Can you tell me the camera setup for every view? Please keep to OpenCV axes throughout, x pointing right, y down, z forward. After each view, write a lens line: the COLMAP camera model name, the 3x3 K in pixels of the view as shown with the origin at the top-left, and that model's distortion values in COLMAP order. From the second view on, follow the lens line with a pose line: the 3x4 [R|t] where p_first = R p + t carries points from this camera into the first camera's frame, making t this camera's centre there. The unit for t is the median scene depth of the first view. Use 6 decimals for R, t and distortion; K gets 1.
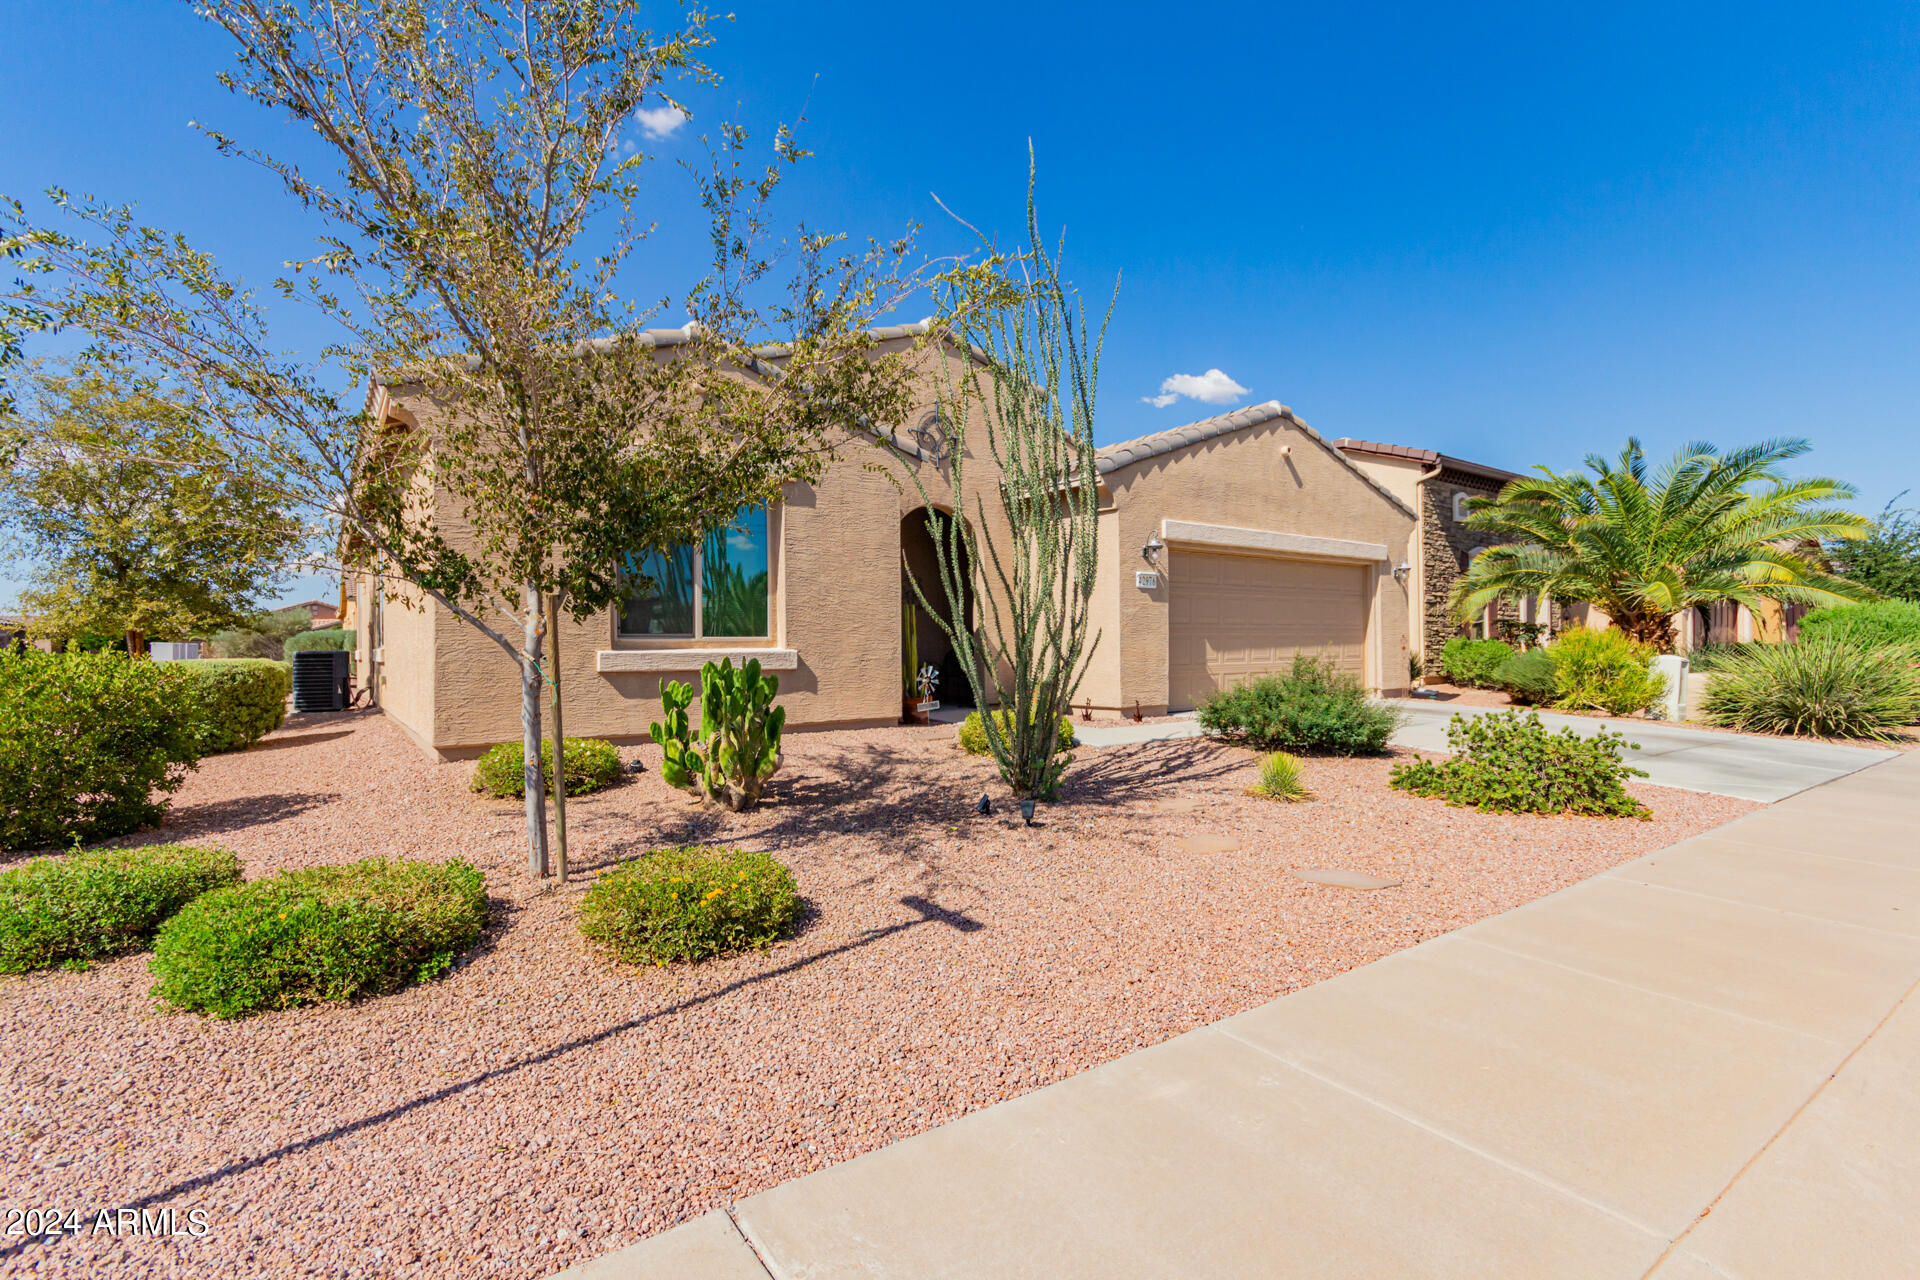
lens RADIAL K [[883.7, 0, 952.6], [0, 883.7, 642.3], [0, 0, 1]] dist [0.004365, -0.000302]
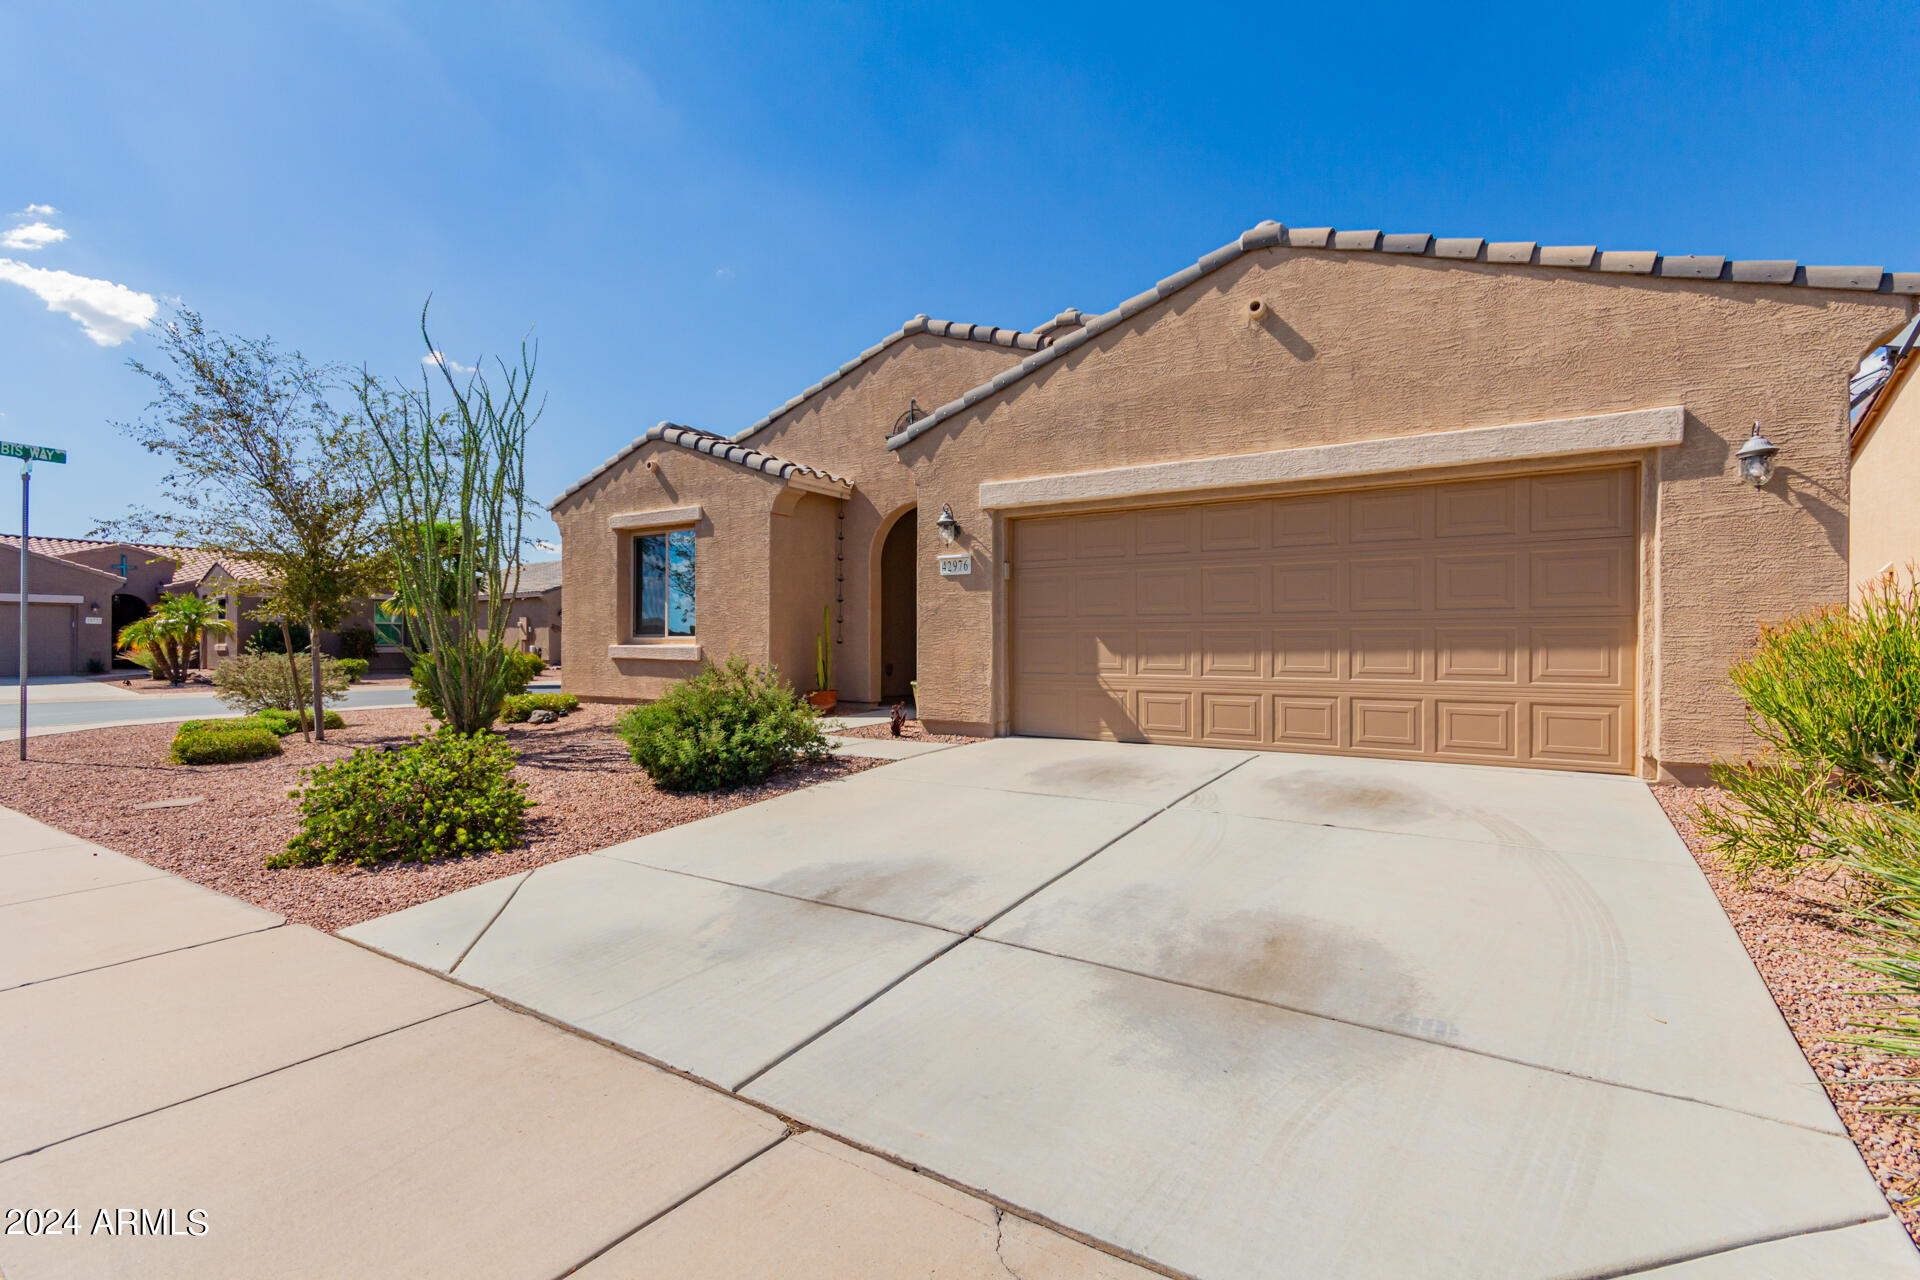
lens RADIAL K [[883.7, 0, 952.6], [0, 883.7, 642.3], [0, 0, 1]] dist [0.004365, -0.000302]
pose [[0.362373, 0.006086, -0.932013, 0.923512], [-0.001705, 0.999981, 0.005866, -0.004539], [0.932031, -0.000537, 0.362377, 0.674165]]
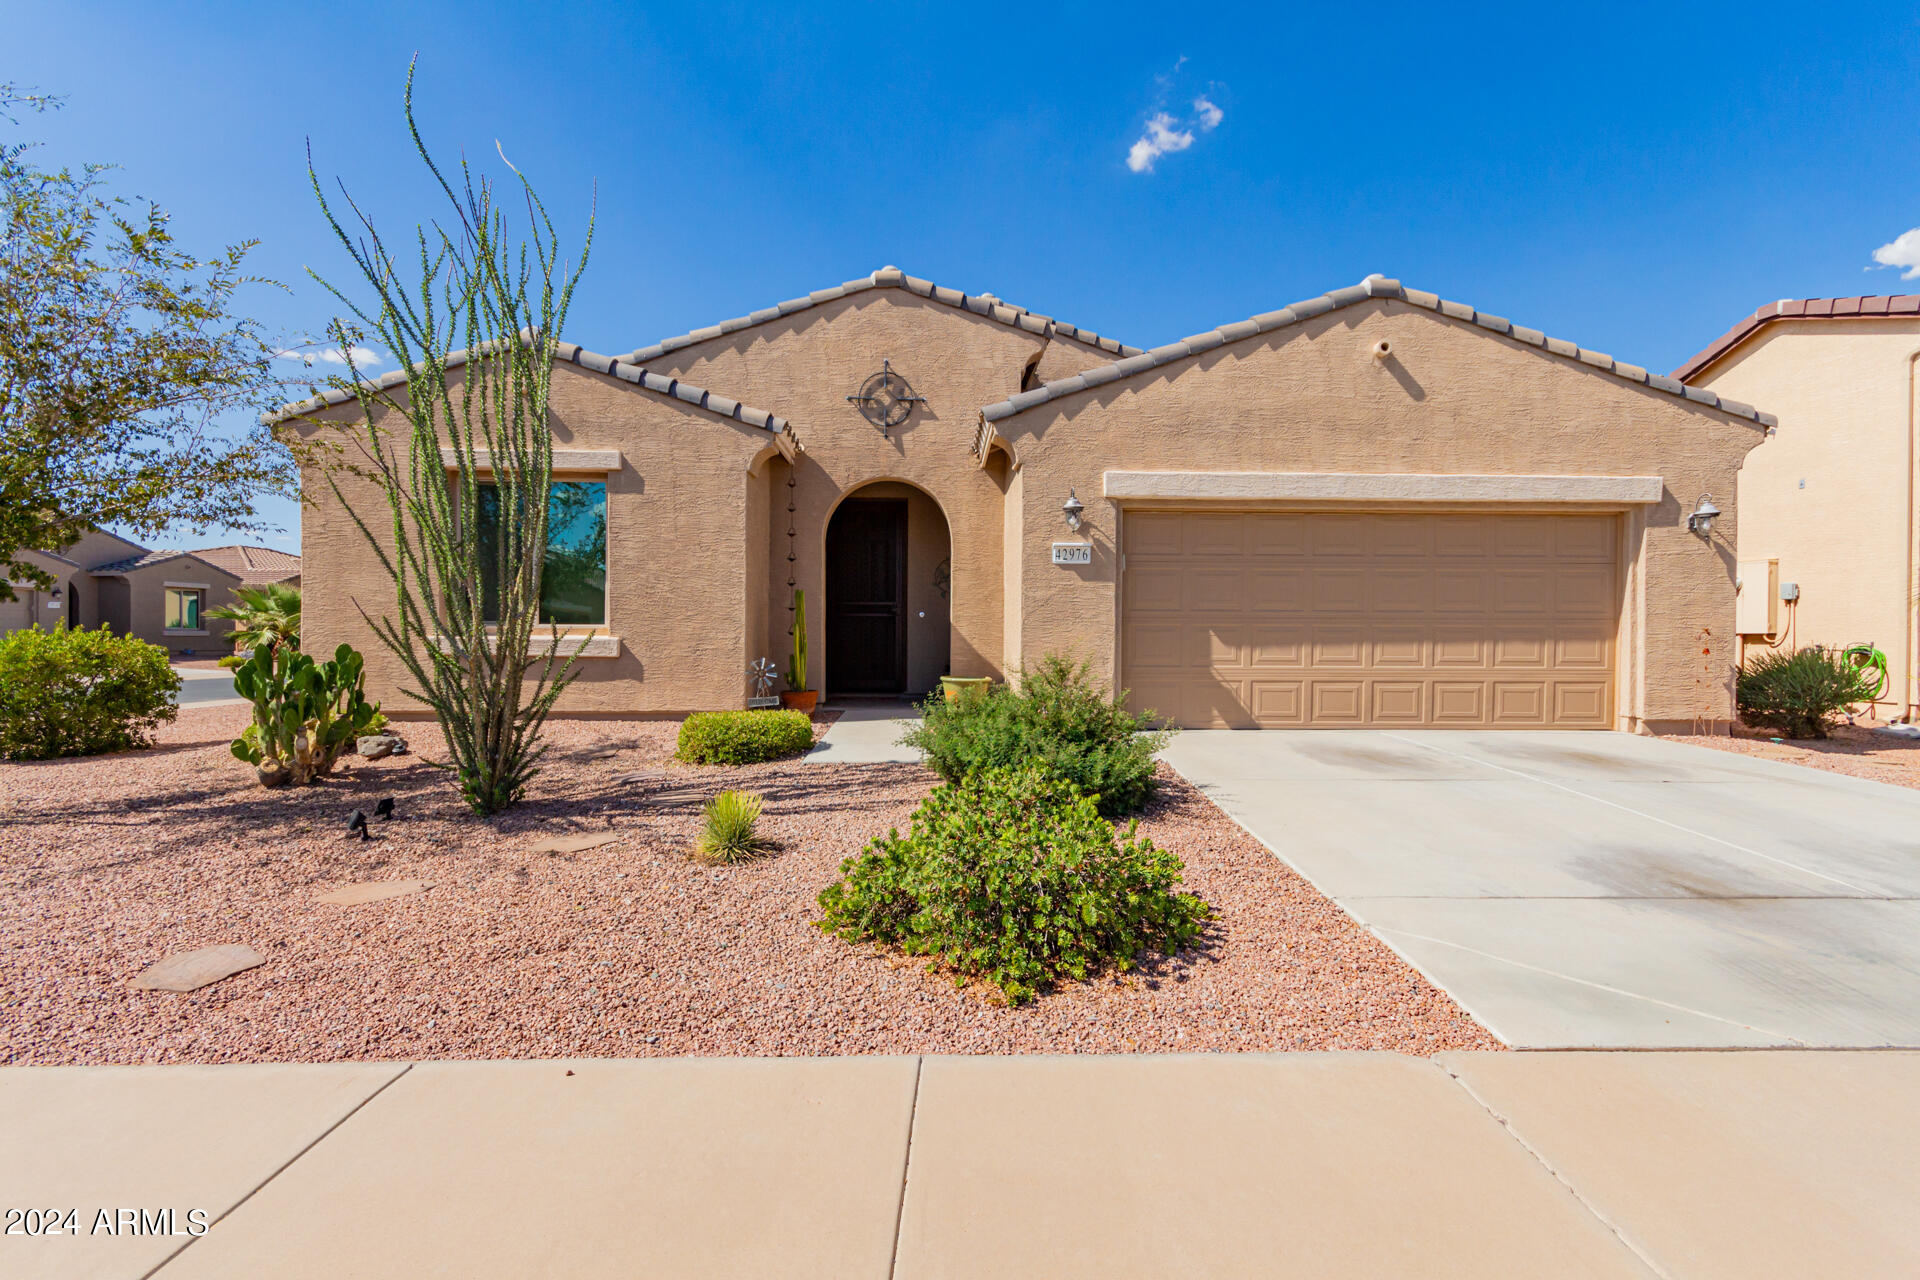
lens RADIAL K [[883.7, 0, 952.6], [0, 883.7, 642.3], [0, 0, 1]] dist [0.004365, -0.000302]
pose [[0.824008, 0.017437, -0.566310, 0.541208], [-0.009677, 0.999814, 0.016703, -0.005208], [0.566495, -0.008284, 0.824023, 0.300235]]
